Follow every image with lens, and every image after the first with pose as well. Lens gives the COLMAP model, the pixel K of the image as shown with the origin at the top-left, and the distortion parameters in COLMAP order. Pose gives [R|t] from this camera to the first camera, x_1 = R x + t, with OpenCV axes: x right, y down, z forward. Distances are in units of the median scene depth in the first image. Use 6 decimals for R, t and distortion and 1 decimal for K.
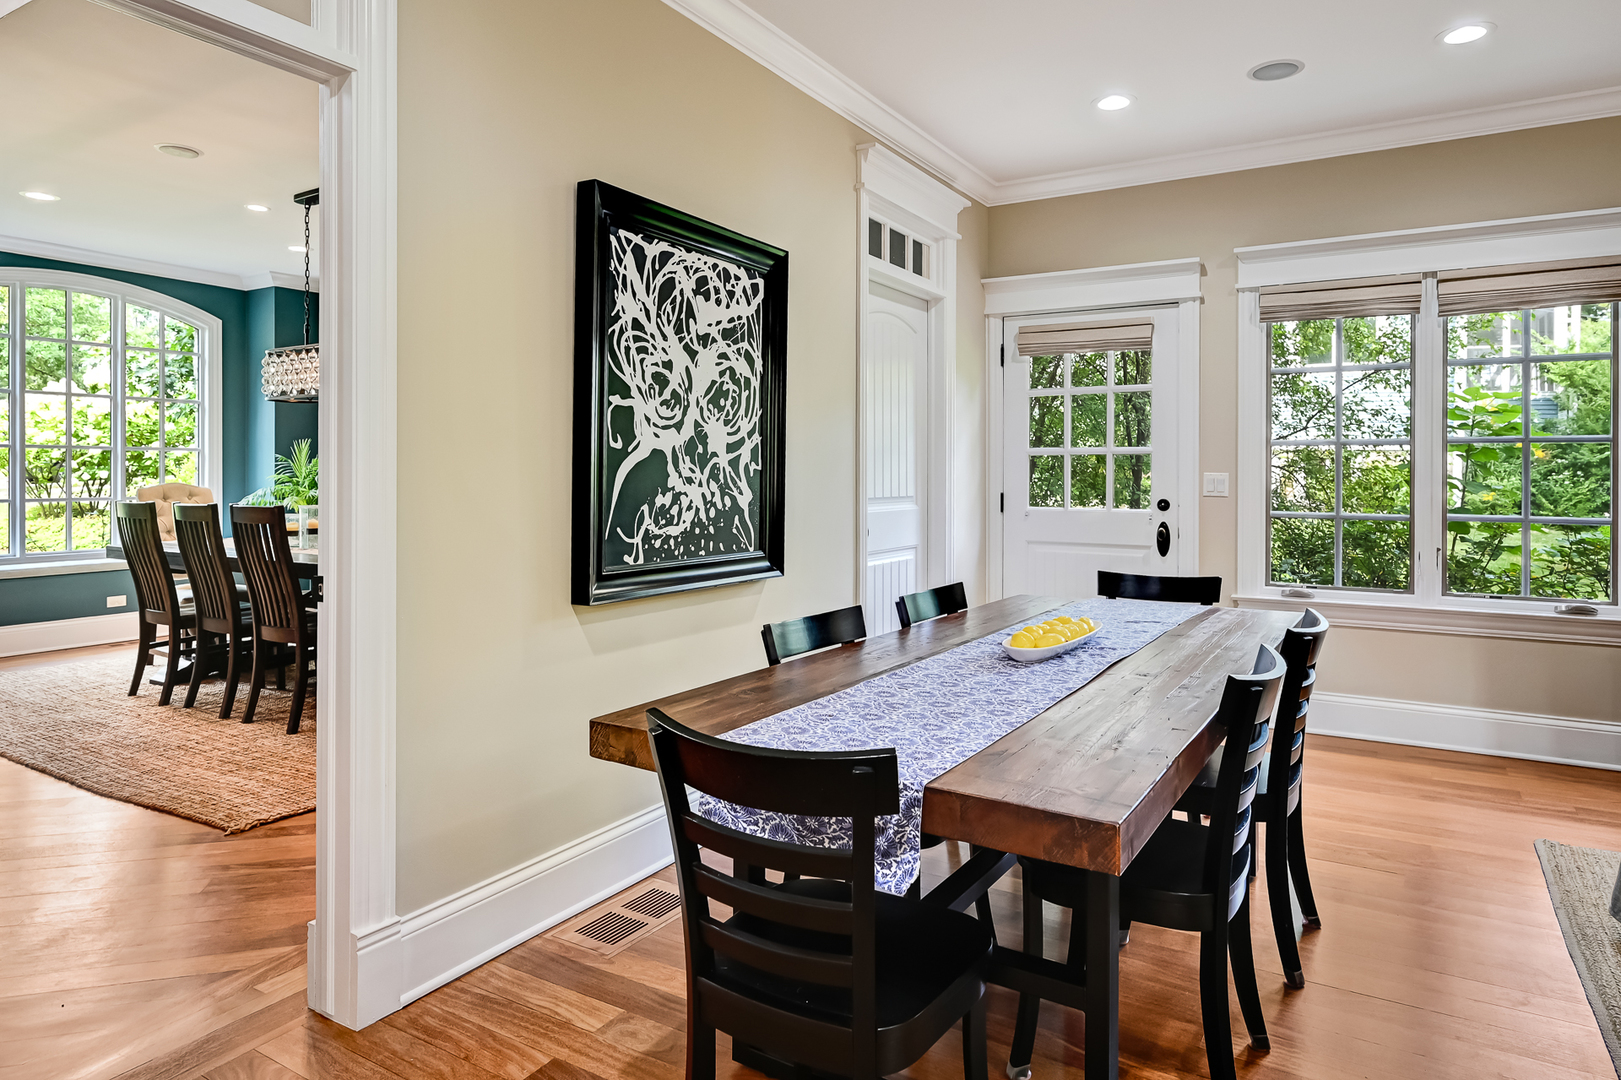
lens RADIAL K [[999.5, 0, 812.3], [0, 999.5, 477.8], [0, 0, 1]] dist [-0.000983, -0.000333]
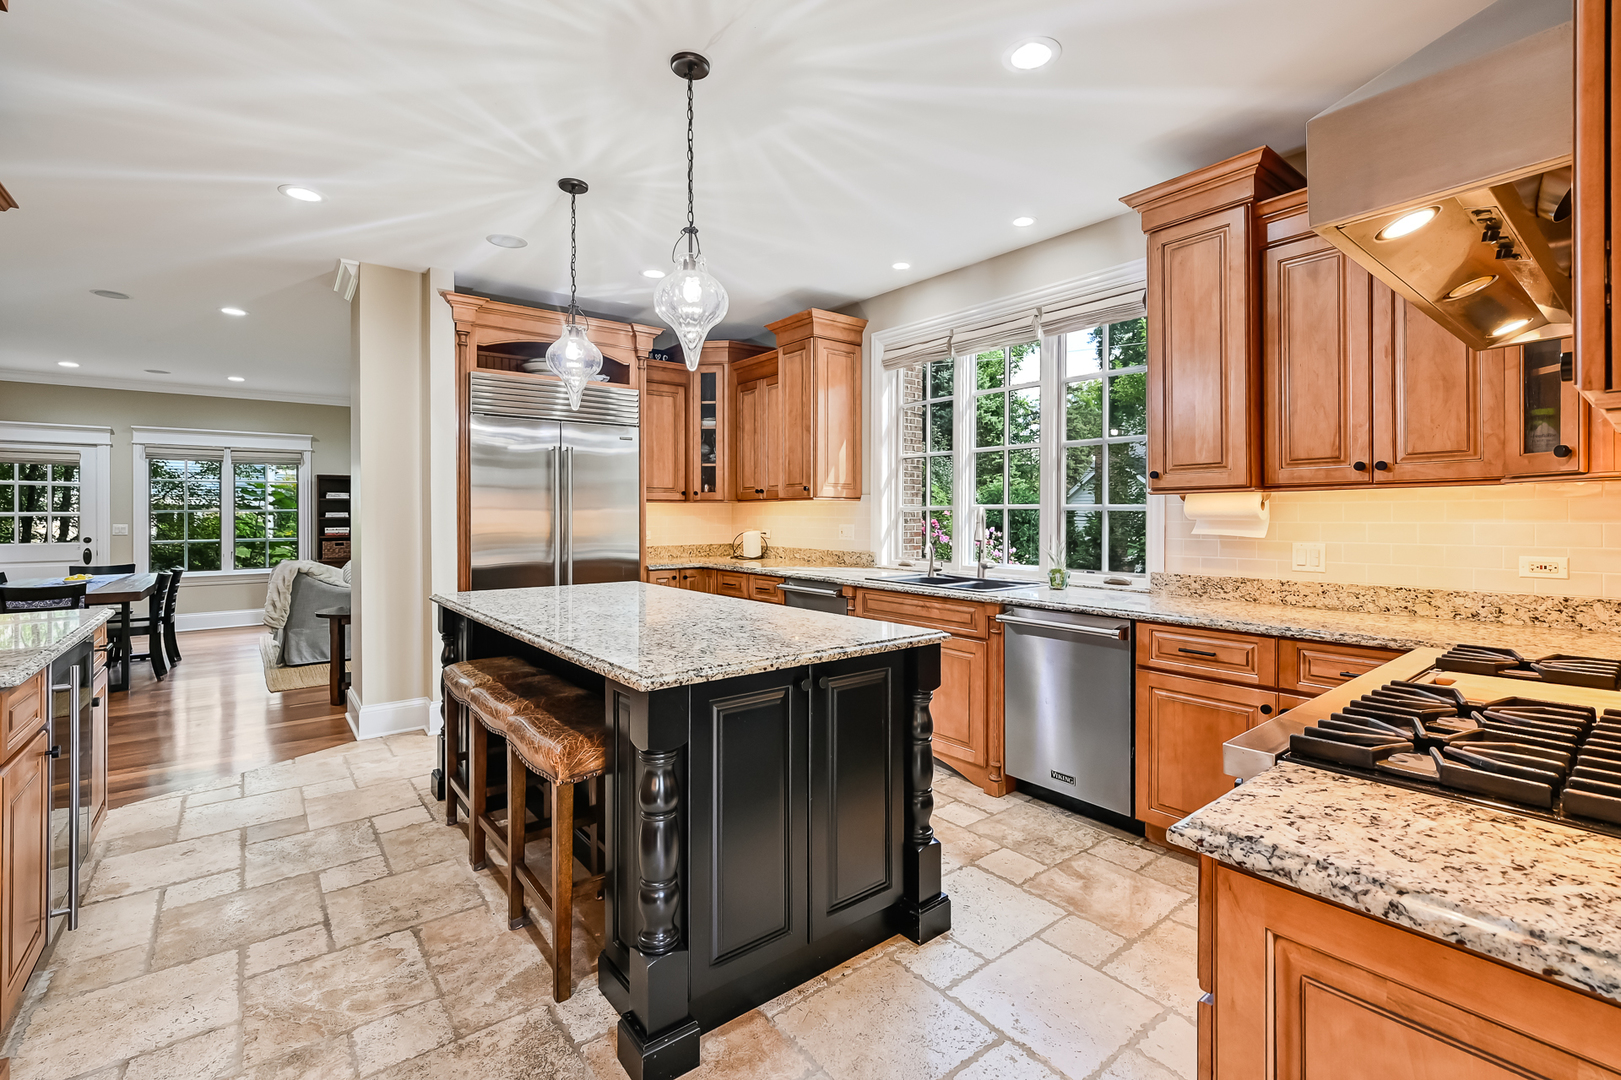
lens RADIAL K [[694.0, 0, 813.5], [0, 694.0, 513.9], [0, 0, 1]] dist [0.001923, 0.000383]
pose [[0.345964, -0.004676, 0.938236, -0.521577], [0.006280, 0.999977, 0.002668, -0.023465], [-0.938227, 0.004969, 0.345986, -0.994705]]
